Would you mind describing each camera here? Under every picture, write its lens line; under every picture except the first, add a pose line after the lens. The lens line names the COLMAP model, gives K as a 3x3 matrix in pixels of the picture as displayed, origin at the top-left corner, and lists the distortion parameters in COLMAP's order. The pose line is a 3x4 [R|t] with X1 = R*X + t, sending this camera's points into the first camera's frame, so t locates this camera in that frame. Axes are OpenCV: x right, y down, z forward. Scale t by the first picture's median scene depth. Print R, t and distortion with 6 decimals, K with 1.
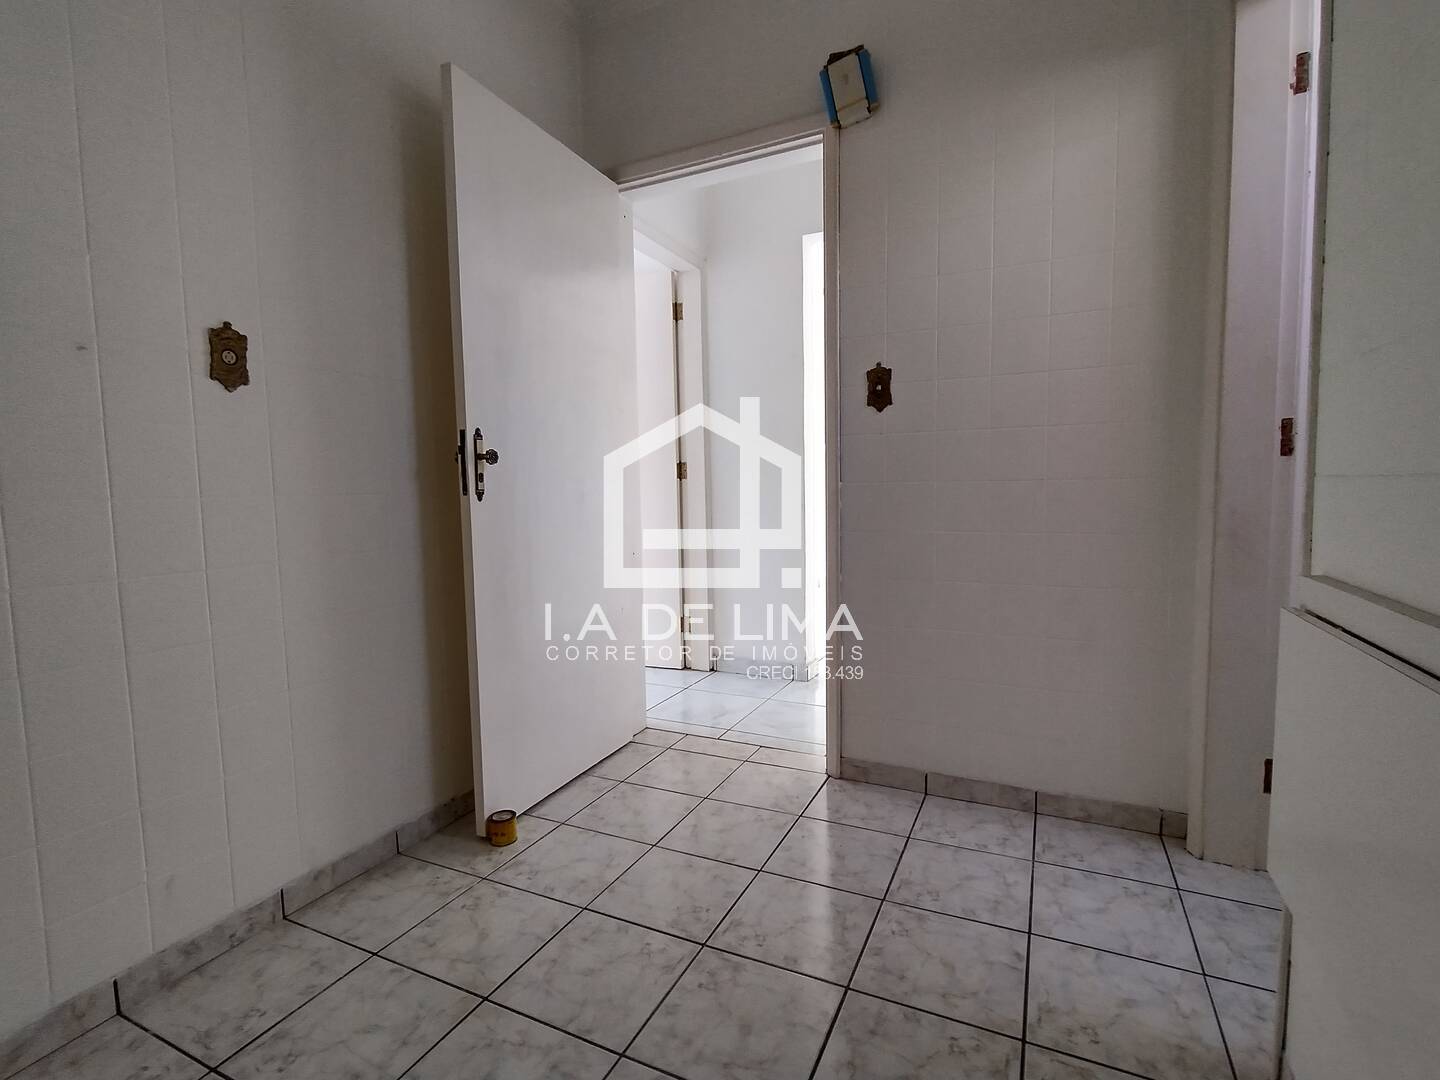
lens RADIAL K [[686.4, 0, 721.2], [0, 686.4, 537.3], [0, 0, 1]] dist [-0.011550, -0.000911]
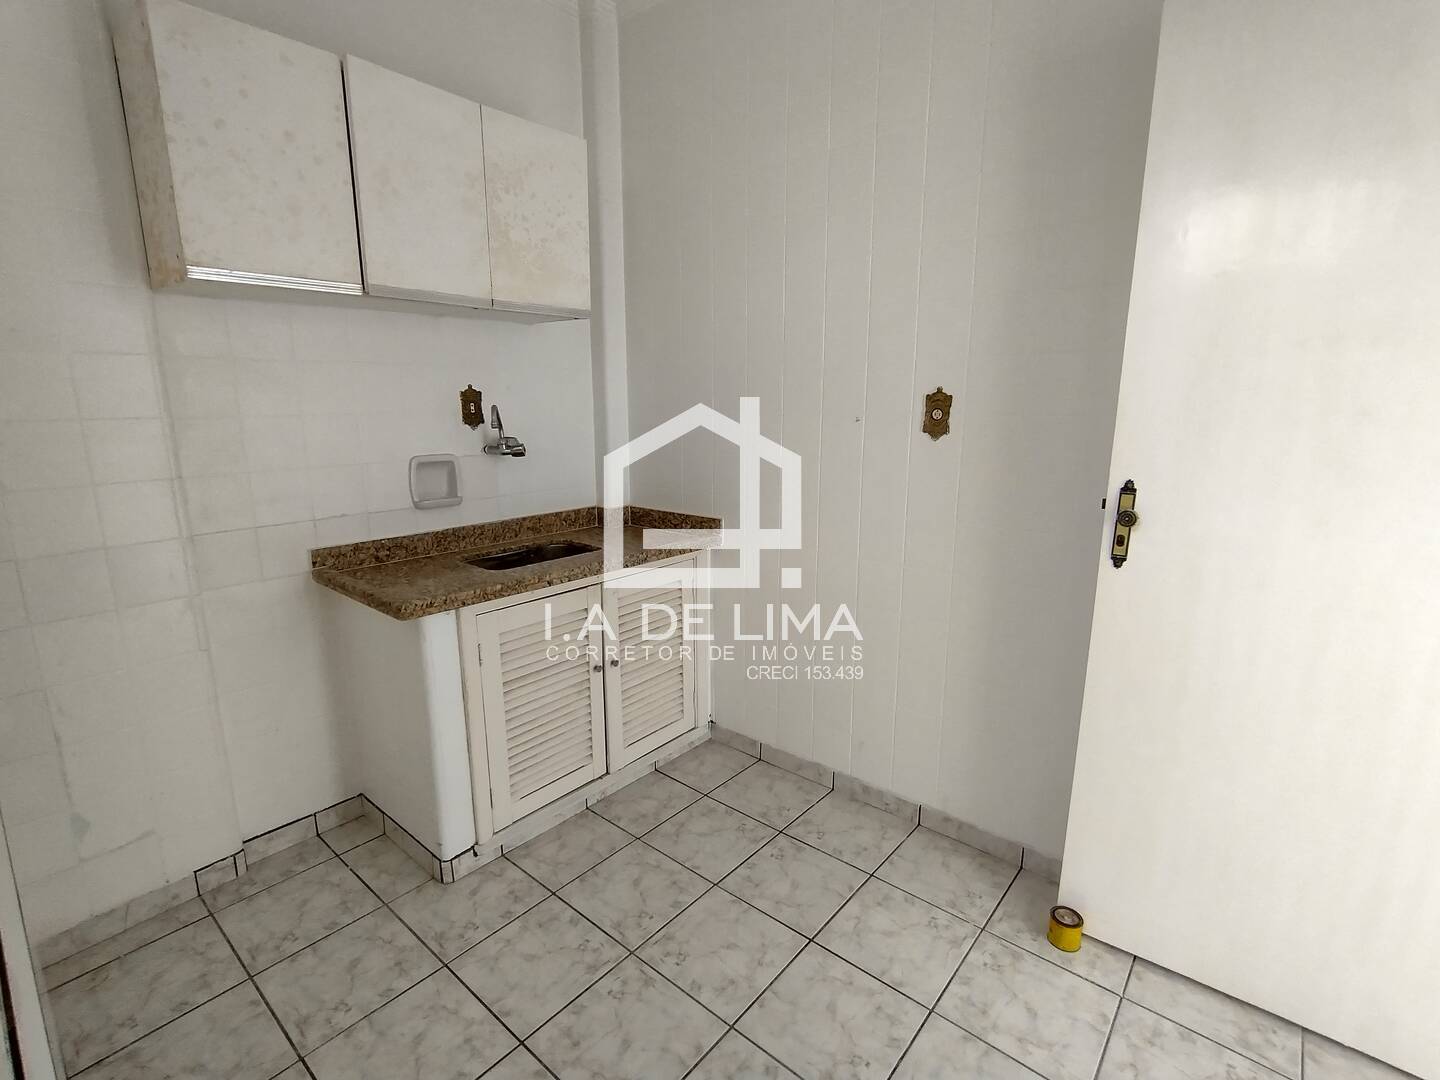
lens RADIAL K [[686.4, 0, 720.4], [0, 686.4, 539.0], [0, 0, 1]] dist [-0.011550, -0.000911]
pose [[-0.255782, 0.216267, -0.942234, 0.658129], [-0.066068, 0.968467, 0.240223, -0.312741], [0.964474, 0.123696, -0.233428, 0.909430]]
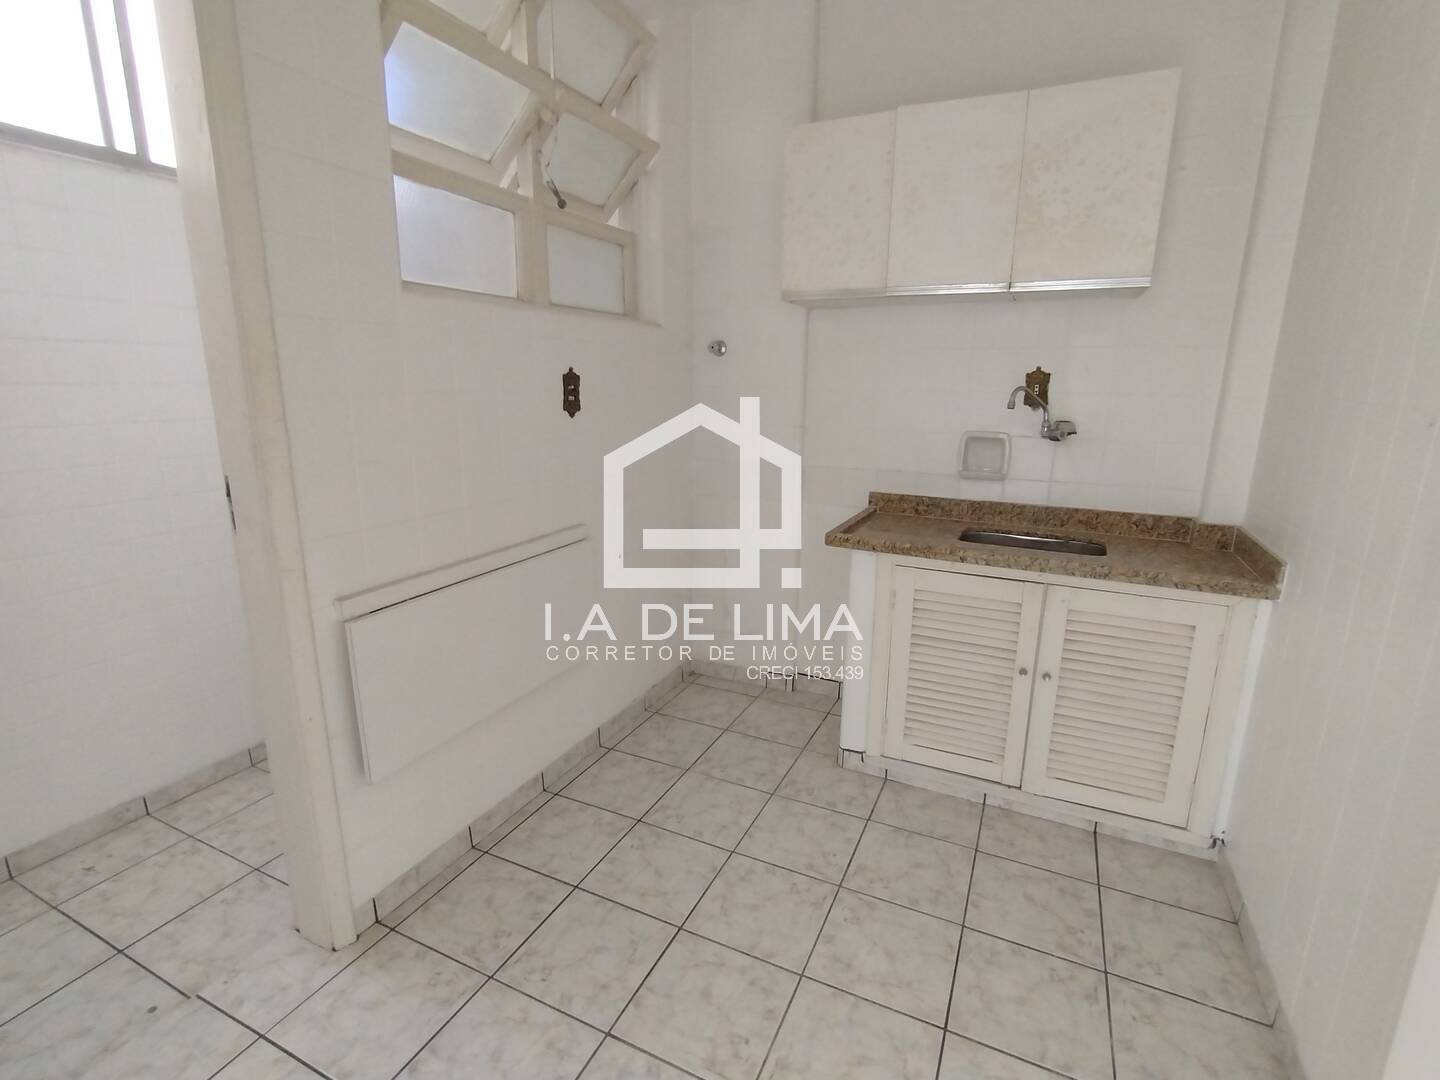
lens RADIAL K [[686.4, 0, 715.6], [0, 686.4, 536.9], [0, 0, 1]] dist [-0.011550, -0.000911]
pose [[-0.999915, 0.010537, 0.007699, 0.004035], [0.012368, 0.953447, 0.301307, -0.349793], [-0.004166, 0.301377, -0.953496, 1.567387]]
